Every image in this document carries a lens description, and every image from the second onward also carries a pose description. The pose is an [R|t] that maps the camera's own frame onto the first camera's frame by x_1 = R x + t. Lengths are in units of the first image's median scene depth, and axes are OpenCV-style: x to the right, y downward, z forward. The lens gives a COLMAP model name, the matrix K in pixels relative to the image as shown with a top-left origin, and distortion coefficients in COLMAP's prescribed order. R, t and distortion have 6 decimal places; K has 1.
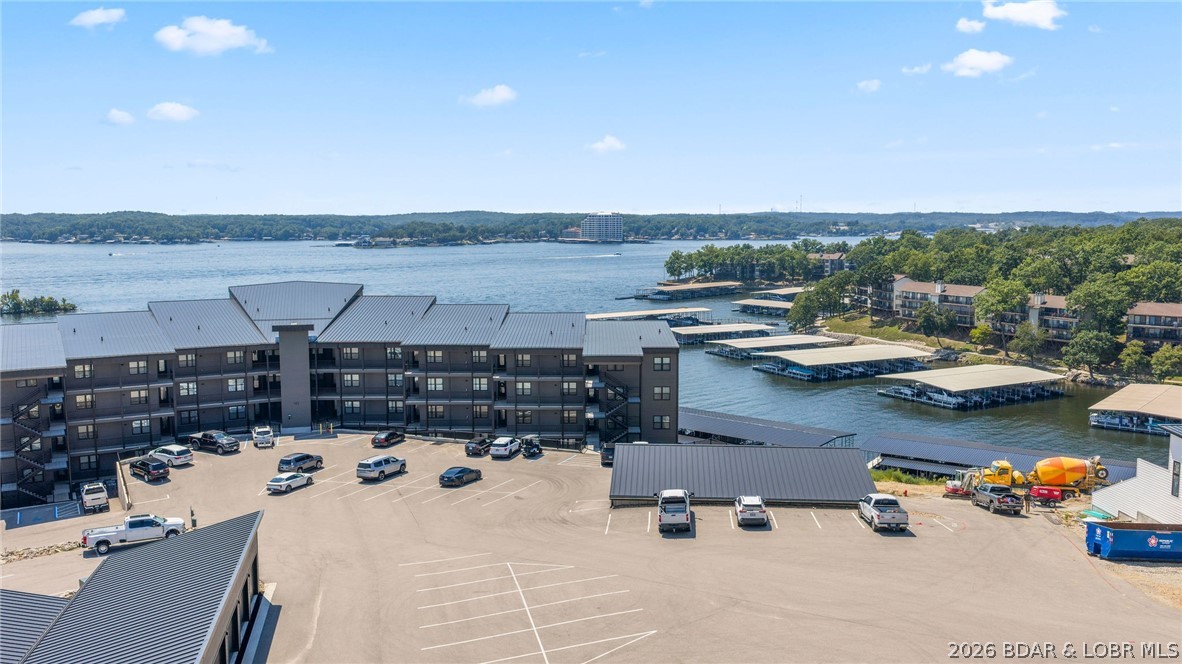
lens RADIAL K [[983.1, 0, 591.0], [0, 983.1, 332.0], [0, 0, 1]] dist [0.000327, -0.005486]
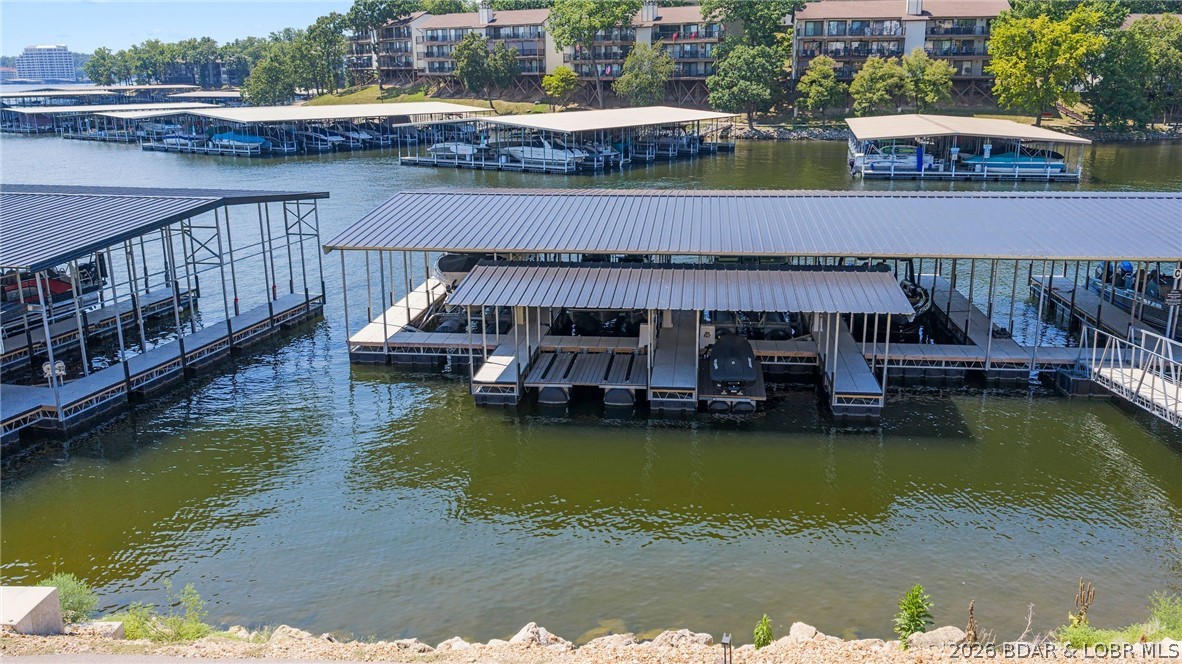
lens RADIAL K [[983.1, 0, 591.0], [0, 983.1, 332.0], [0, 0, 1]] dist [0.000327, -0.005486]
pose [[0.886234, -0.122245, 0.446818, 0.147539], [0.058239, 0.986302, 0.154329, 0.070954], [-0.459563, -0.110750, 0.881213, 0.518590]]
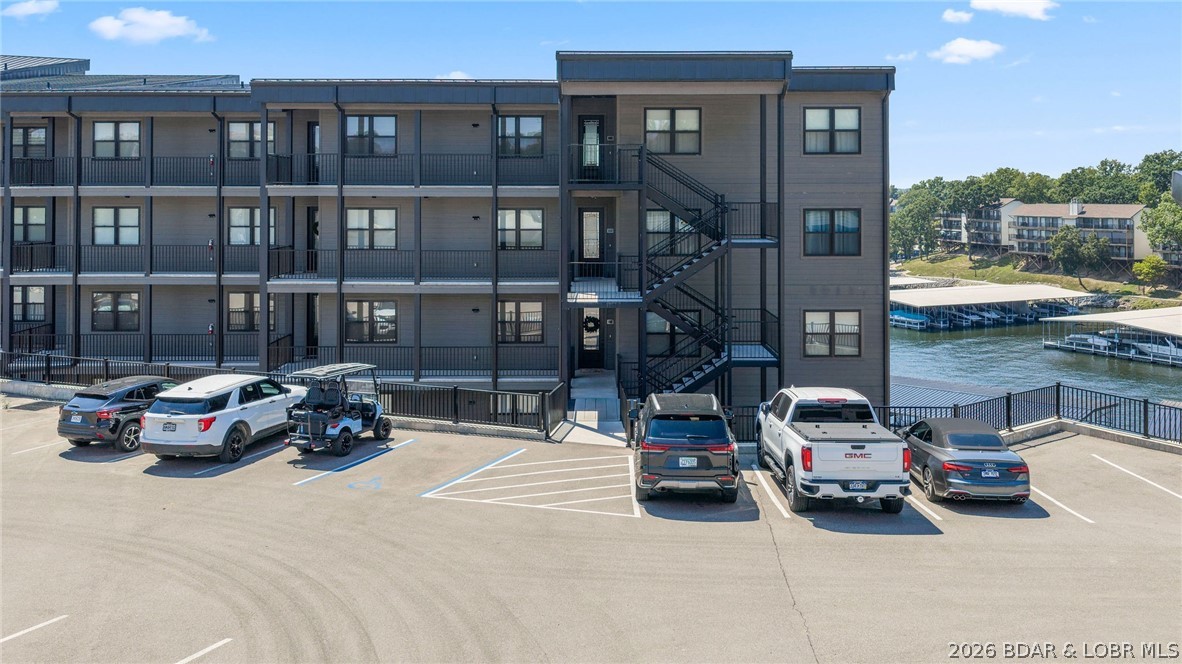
lens RADIAL K [[1013.2, 0, 590.2], [0, 1013.2, 184.8], [0, 0, 1]] dist [-0.000901, 0.003779]
pose [[0.999996, 0.001641, -0.002131, 0.000441], [-0.001896, 0.992041, -0.125905, 0.039843], [0.001907, 0.125908, 0.992040, 0.323018]]
